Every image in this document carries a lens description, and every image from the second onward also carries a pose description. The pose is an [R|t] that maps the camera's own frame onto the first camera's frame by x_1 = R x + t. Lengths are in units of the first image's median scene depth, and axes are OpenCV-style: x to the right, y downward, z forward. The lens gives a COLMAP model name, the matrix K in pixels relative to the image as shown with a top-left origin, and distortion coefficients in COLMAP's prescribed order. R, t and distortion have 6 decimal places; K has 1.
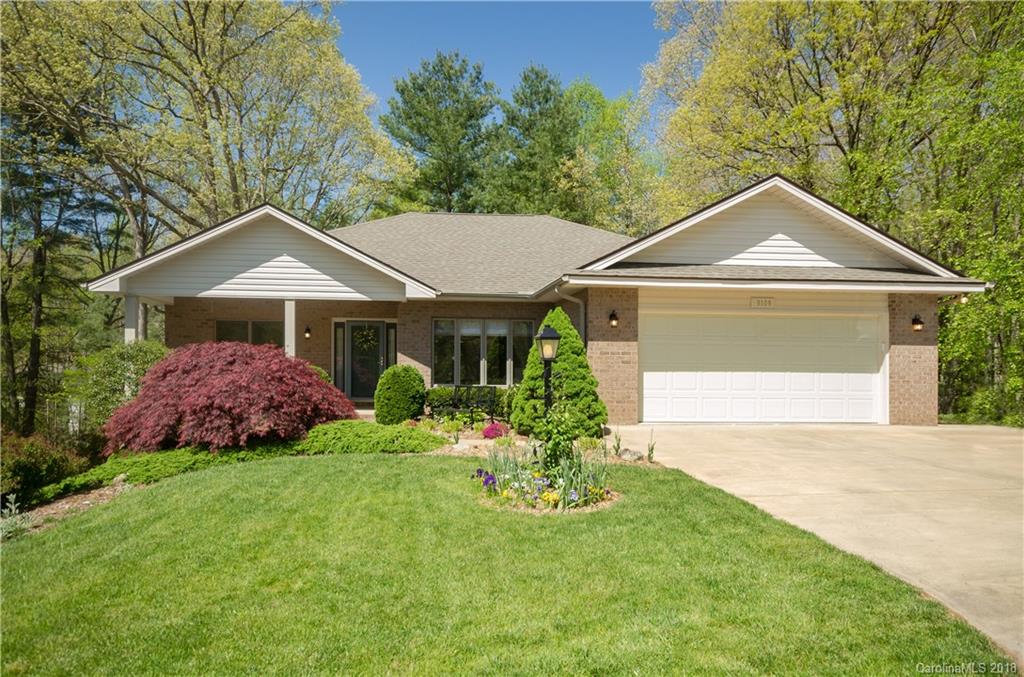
lens RADIAL K [[618.8, 0, 510.9], [0, 618.8, 343.2], [0, 0, 1]] dist [0.001098, 0.000211]
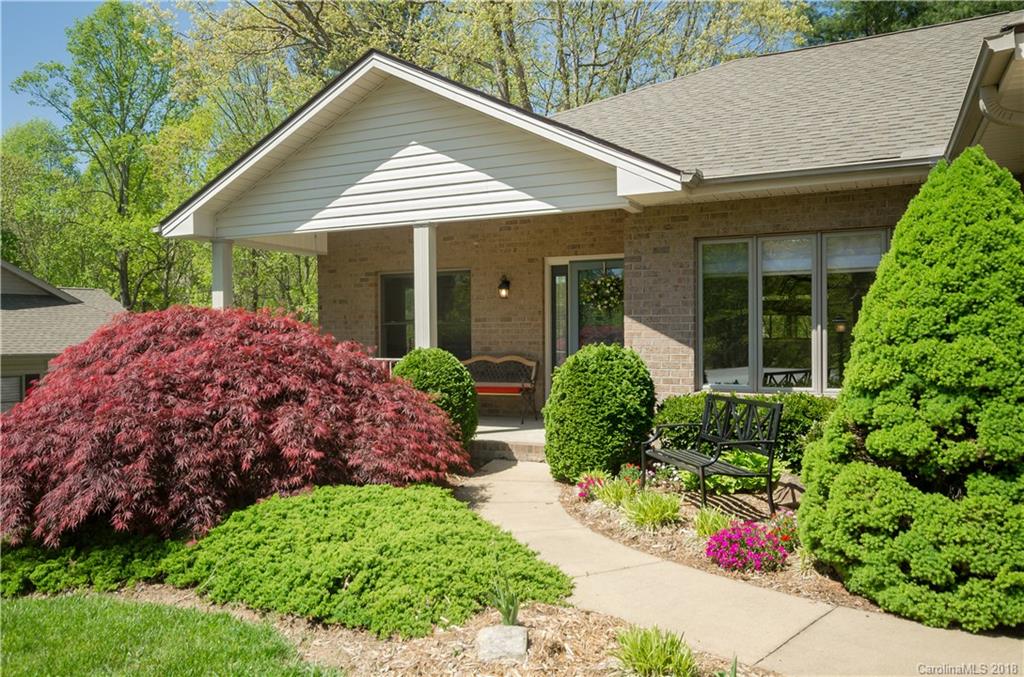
lens RADIAL K [[776.7, 0, 512.9], [0, 776.7, 337.2], [0, 0, 1]] dist [0.029606, 0.007867]
pose [[0.833109, -0.012052, -0.552978, 0.083745], [0.033106, 0.999057, 0.028103, 0.011185], [0.552118, -0.041719, 0.832722, 0.471702]]
